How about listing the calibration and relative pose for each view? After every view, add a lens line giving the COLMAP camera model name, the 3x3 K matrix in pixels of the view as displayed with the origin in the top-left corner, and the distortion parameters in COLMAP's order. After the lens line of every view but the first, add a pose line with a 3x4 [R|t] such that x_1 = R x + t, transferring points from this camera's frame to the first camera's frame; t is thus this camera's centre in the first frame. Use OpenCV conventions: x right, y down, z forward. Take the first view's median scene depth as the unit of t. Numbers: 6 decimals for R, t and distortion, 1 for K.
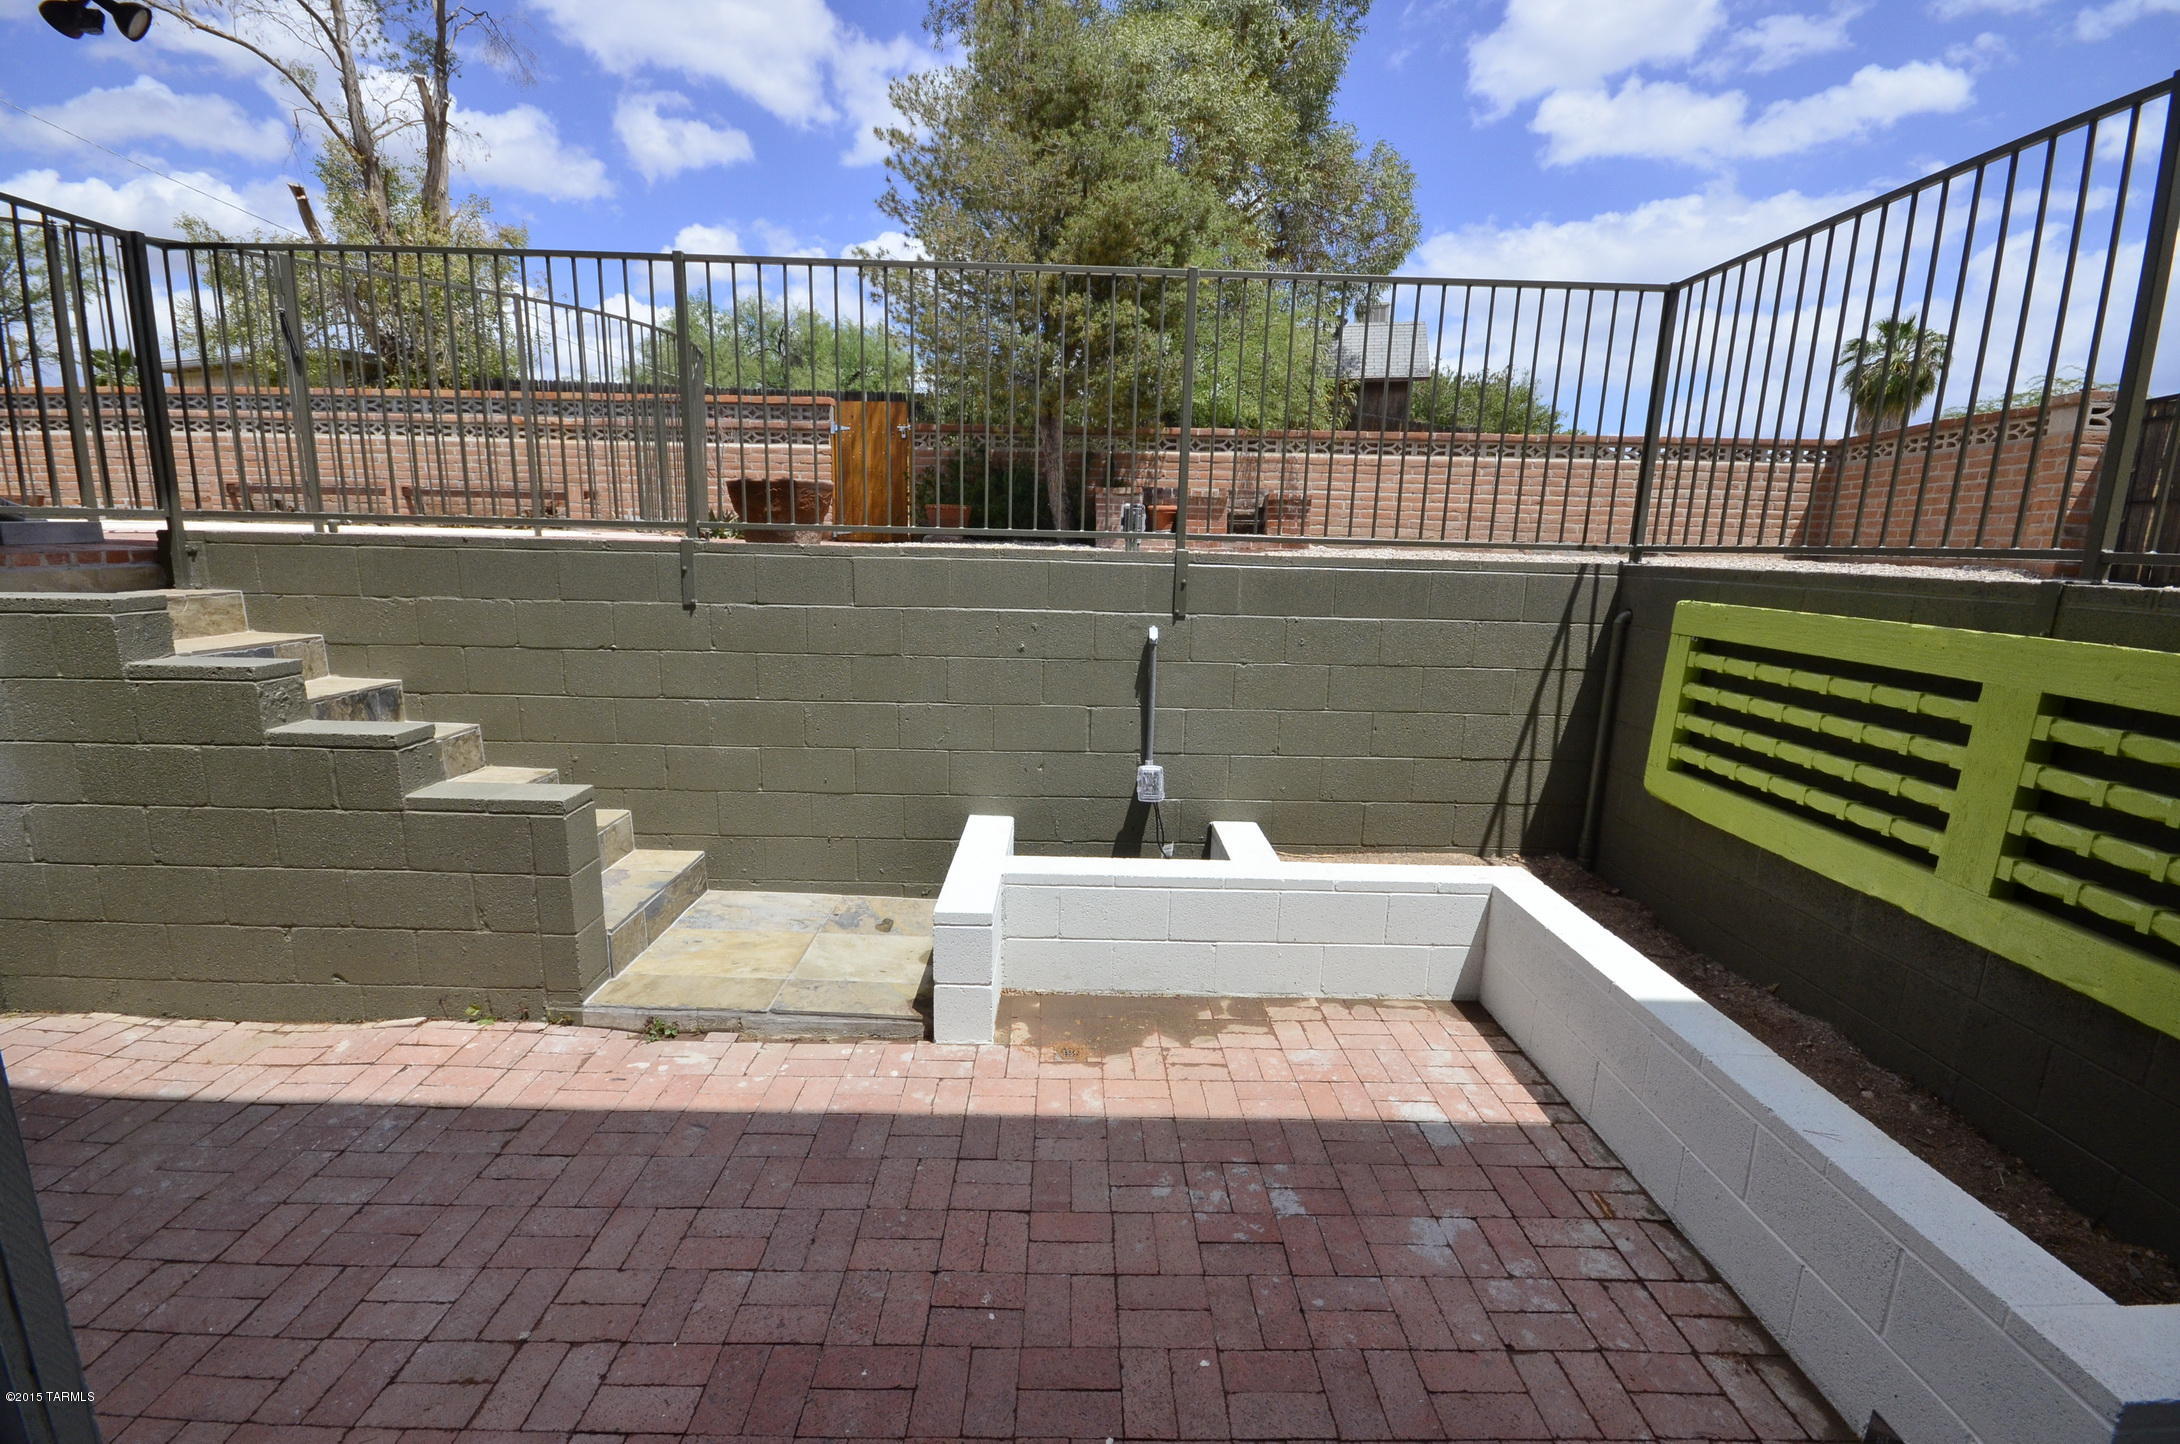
lens RADIAL K [[957.8, 0, 1087.9], [0, 957.8, 721.4], [0, 0, 1]] dist [0.006768, -0.010610]
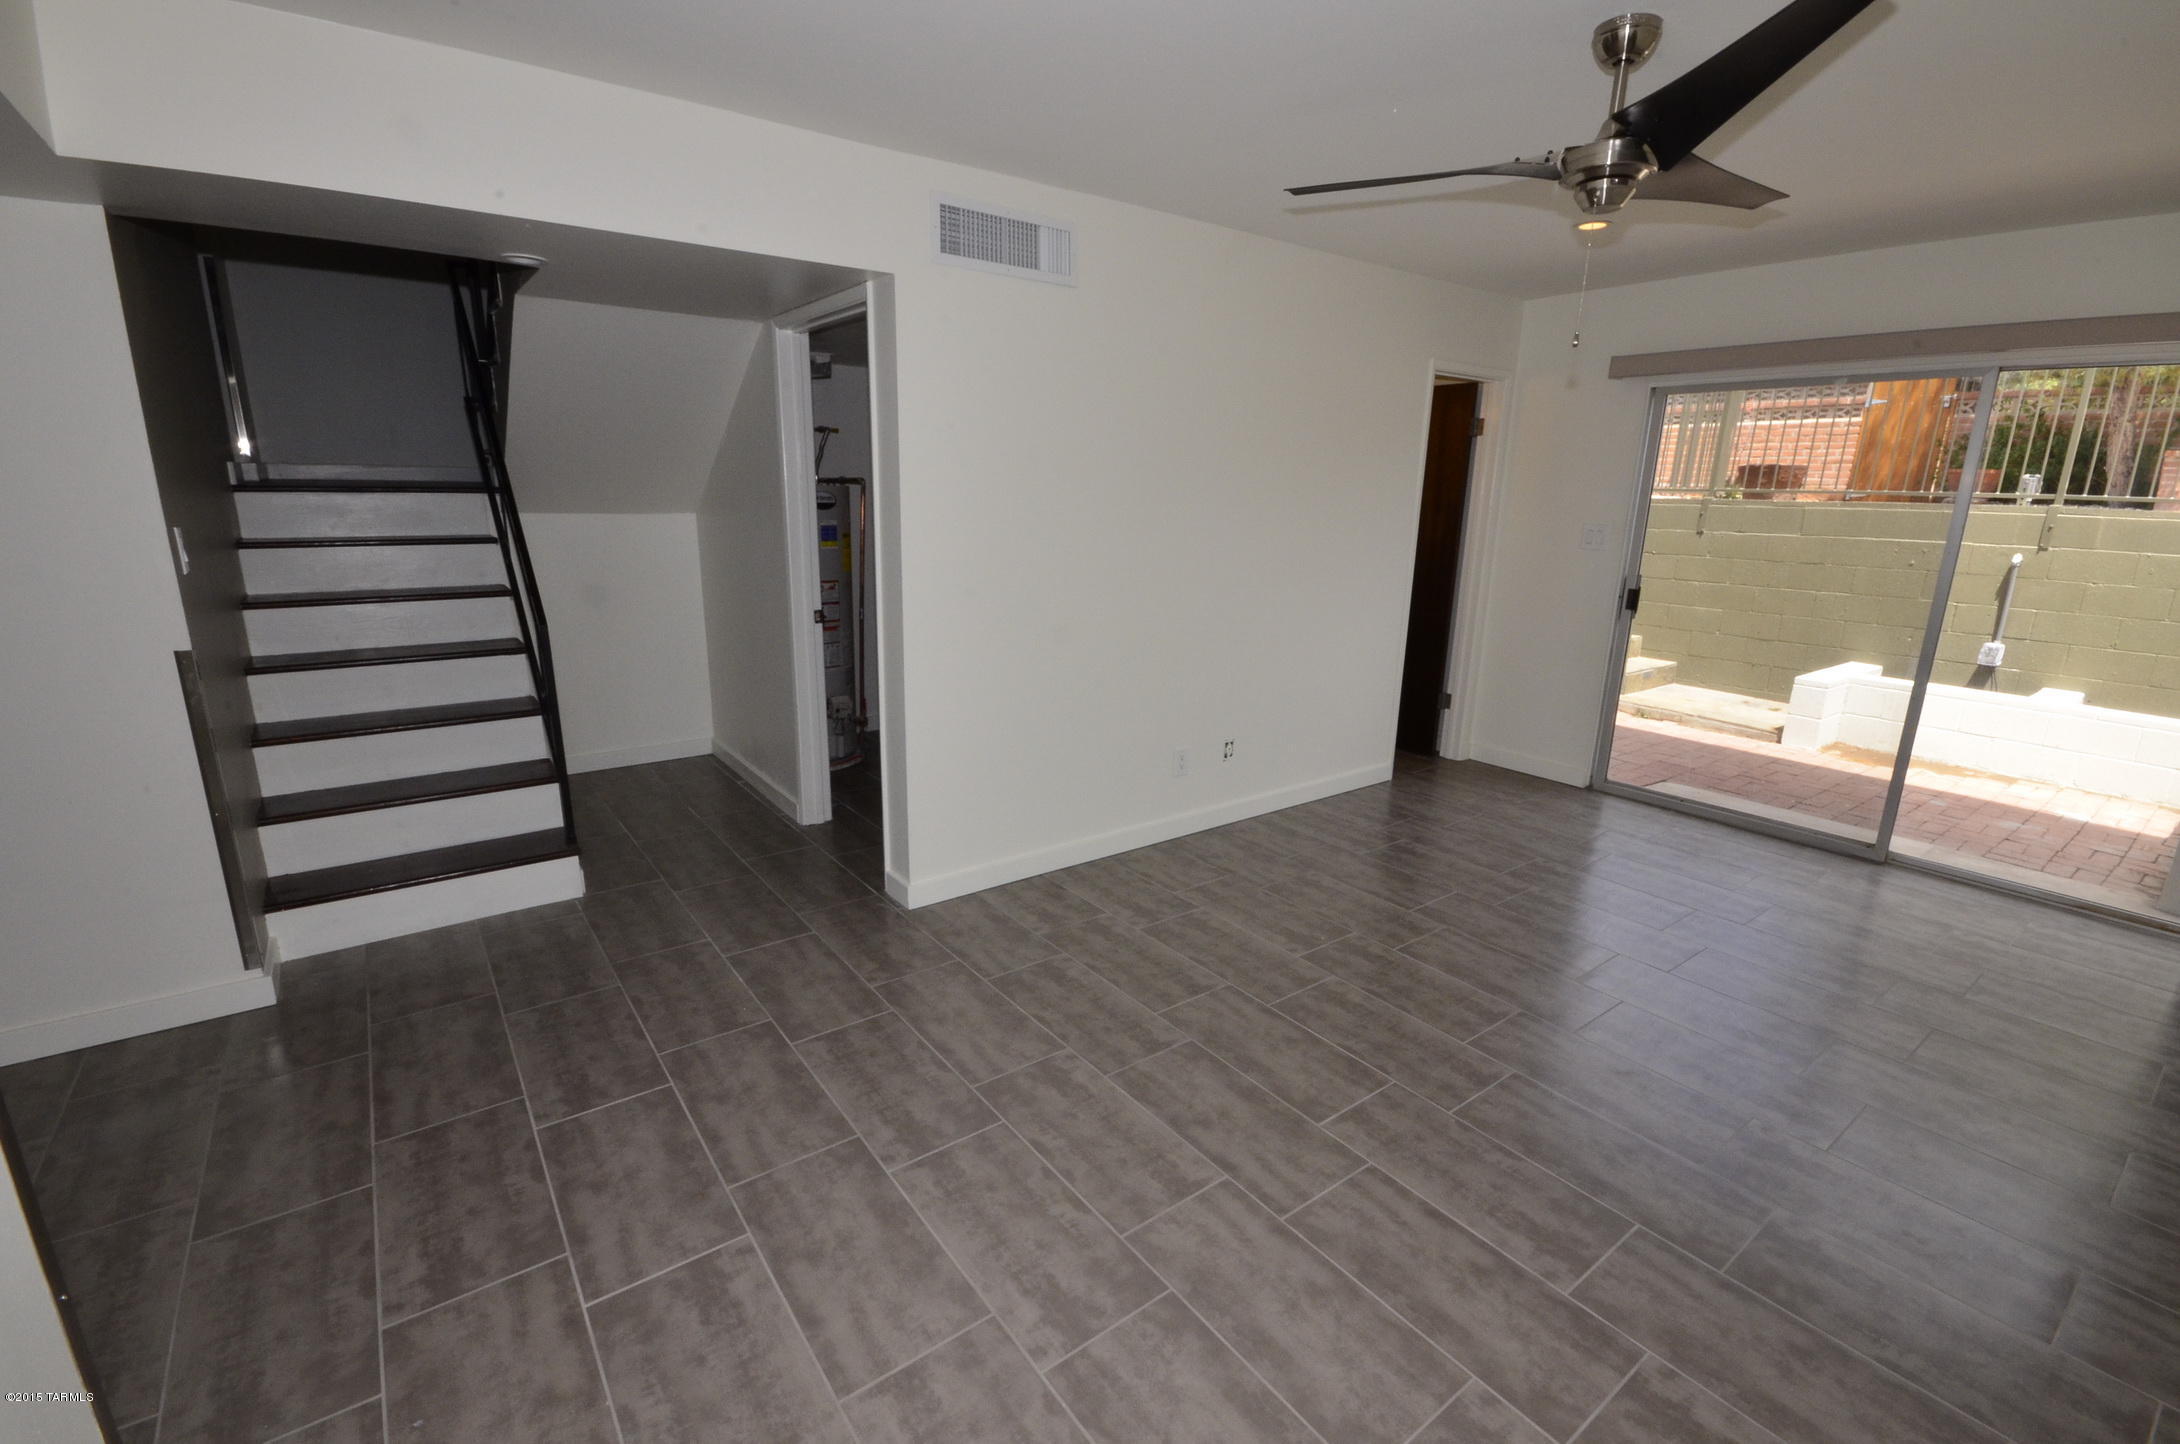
lens RADIAL K [[957.8, 0, 1074.1], [0, 957.8, 732.2], [0, 0, 1]] dist [0.006768, -0.010610]
pose [[0.577690, 0.193227, -0.793056, 0.465837], [-0.157331, 0.979717, 0.124102, 0.233327], [0.800950, 0.053080, 0.596374, -1.141032]]
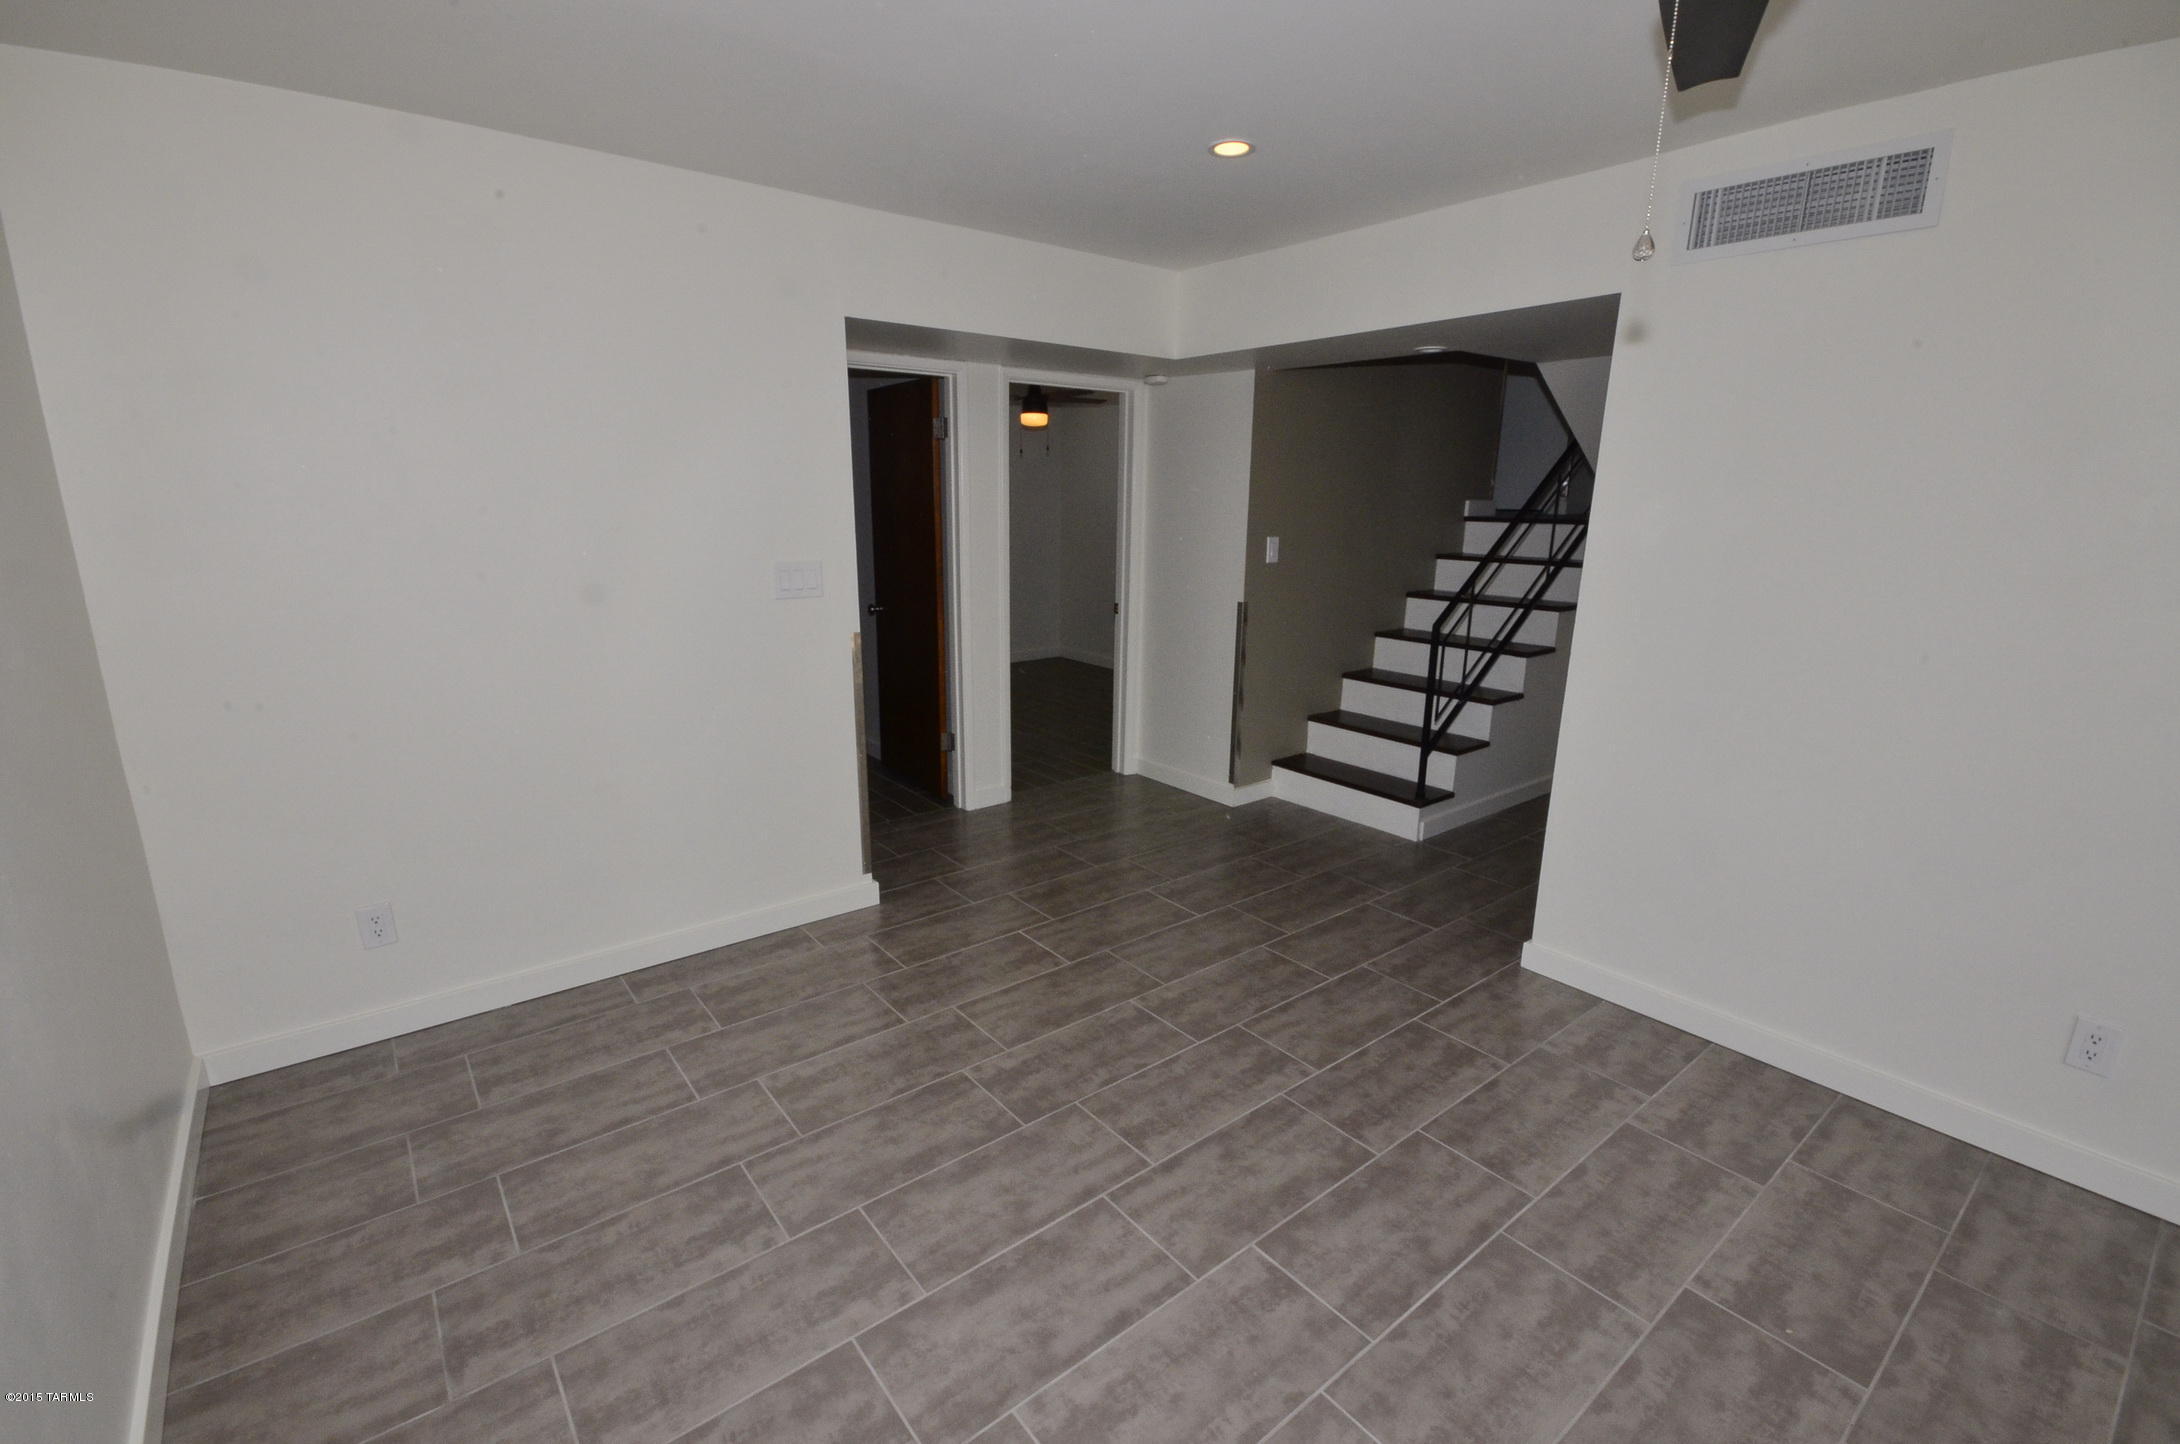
lens RADIAL K [[957.8, 0, 1102.1], [0, 957.8, 732.4], [0, 0, 1]] dist [0.006768, -0.010610]
pose [[-0.794309, 0.118862, -0.595773, 0.470304], [-0.138415, 0.919472, 0.367984, 0.104372], [0.591536, 0.374757, -0.713892, -0.521684]]
